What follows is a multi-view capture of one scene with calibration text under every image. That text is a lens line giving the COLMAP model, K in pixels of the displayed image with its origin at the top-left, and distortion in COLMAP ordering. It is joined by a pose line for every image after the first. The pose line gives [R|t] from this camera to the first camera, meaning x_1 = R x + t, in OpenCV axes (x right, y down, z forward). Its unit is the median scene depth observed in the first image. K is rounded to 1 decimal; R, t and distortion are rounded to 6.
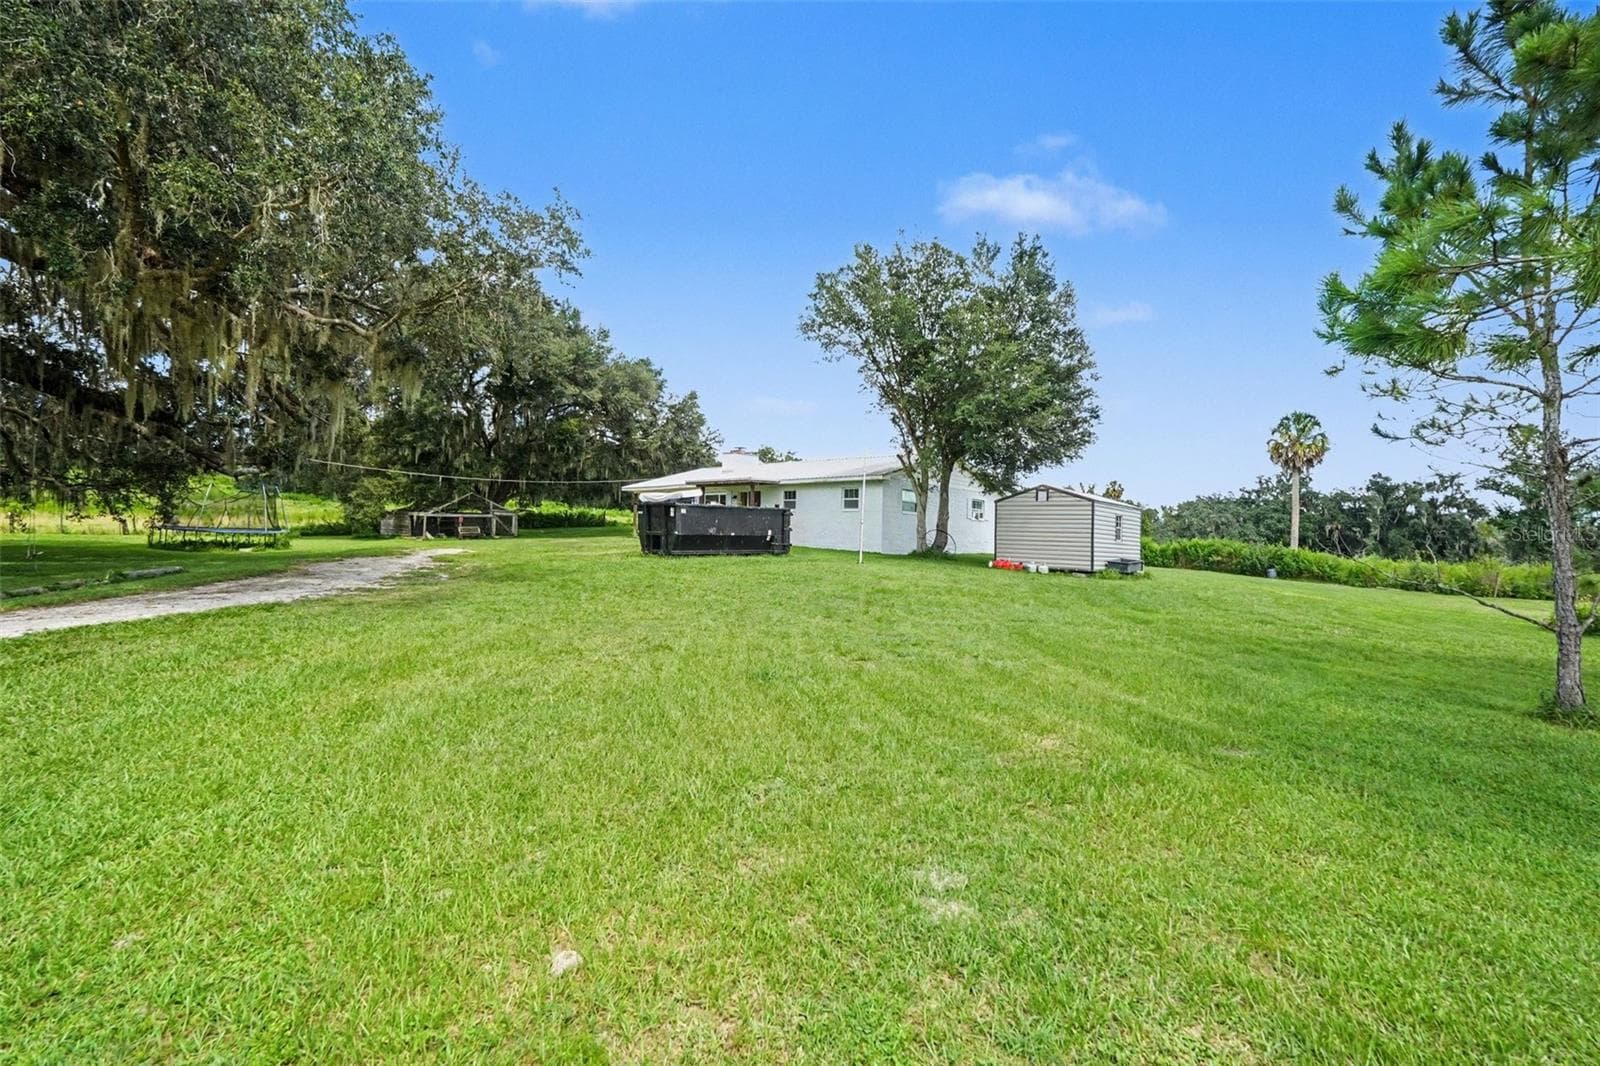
lens RADIAL K [[738.2, 0, 803.8], [0, 738.2, 520.0], [0, 0, 1]] dist [0.001664, 0.000933]
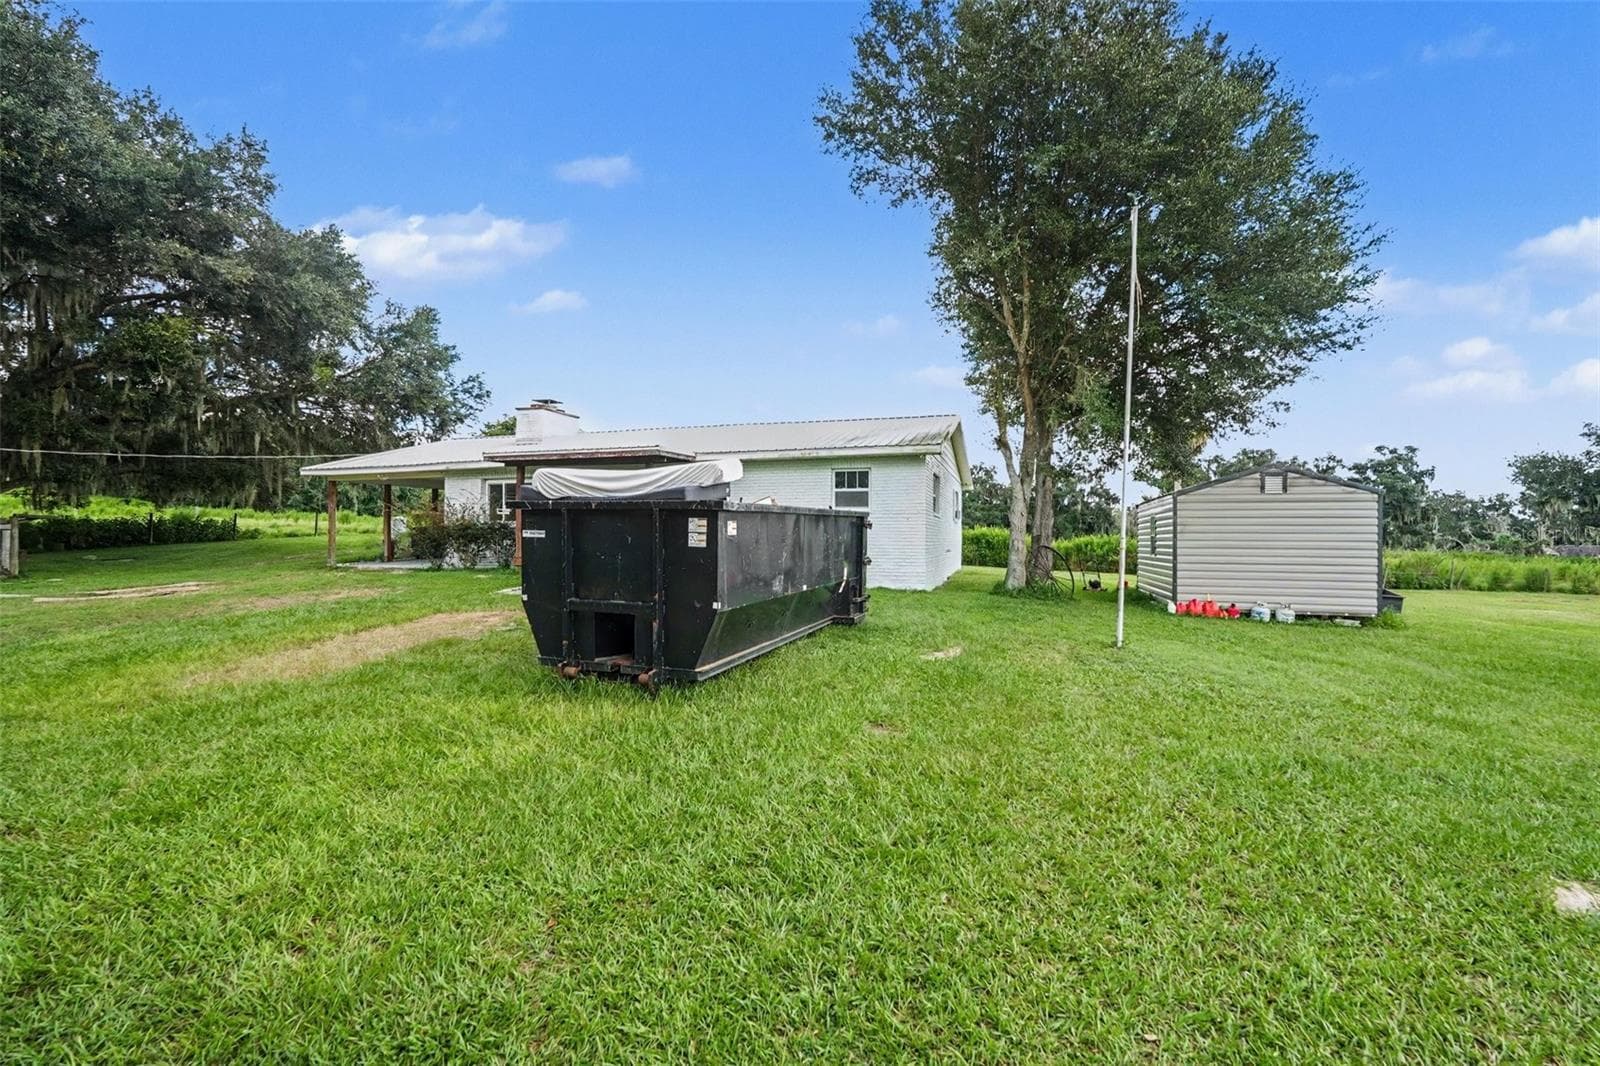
lens RADIAL K [[738.2, 0, 803.8], [0, 738.2, 520.0], [0, 0, 1]] dist [0.001664, 0.000933]
pose [[0.907988, -0.019113, 0.418561, -0.160341], [0.014259, 0.999790, 0.014721, -0.012538], [-0.418754, -0.007398, 0.908070, 0.438875]]
